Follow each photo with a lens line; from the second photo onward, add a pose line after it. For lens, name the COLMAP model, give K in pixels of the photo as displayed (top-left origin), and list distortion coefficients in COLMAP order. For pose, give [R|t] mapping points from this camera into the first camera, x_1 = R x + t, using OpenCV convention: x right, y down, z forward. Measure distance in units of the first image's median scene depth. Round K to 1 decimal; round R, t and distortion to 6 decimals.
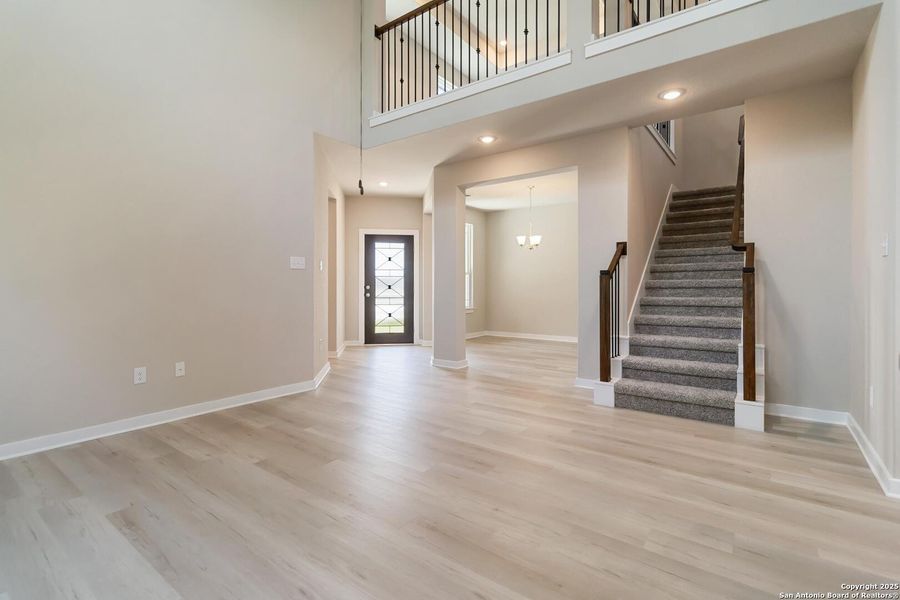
lens RADIAL K [[425.8, 0, 454.6], [0, 425.8, 291.9], [0, 0, 1]] dist [0.003723, 0.001312]
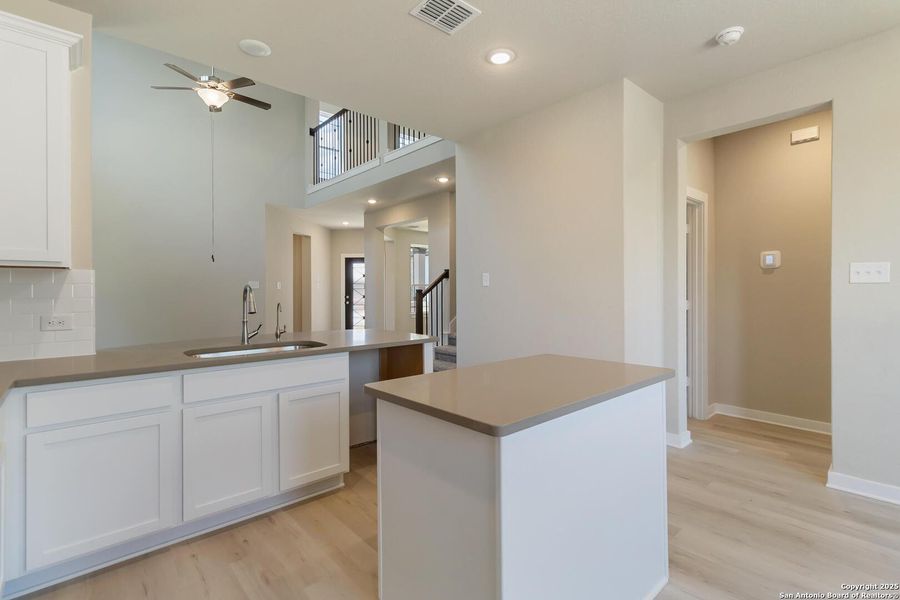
lens RADIAL K [[425.8, 0, 444.3], [0, 425.8, 301.5], [0, 0, 1]] dist [0.003723, 0.001312]
pose [[0.976861, 0.002308, -0.213862, 0.391853], [0.000358, 0.999923, 0.012426, -0.013060], [0.213874, -0.012215, 0.976785, -0.254463]]
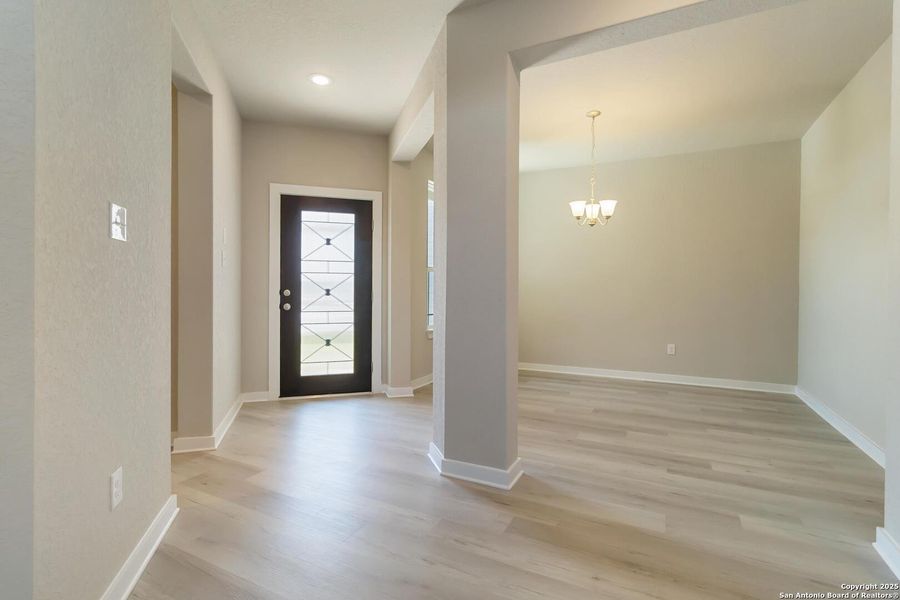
lens RADIAL K [[425.8, 0, 451.3], [0, 425.8, 294.7], [0, 0, 1]] dist [0.003723, 0.001312]
pose [[0.986557, 0.002976, 0.163387, -0.087002], [-0.002611, 0.999994, -0.002450, -0.007149], [-0.163394, 0.001991, 0.986559, 0.437875]]
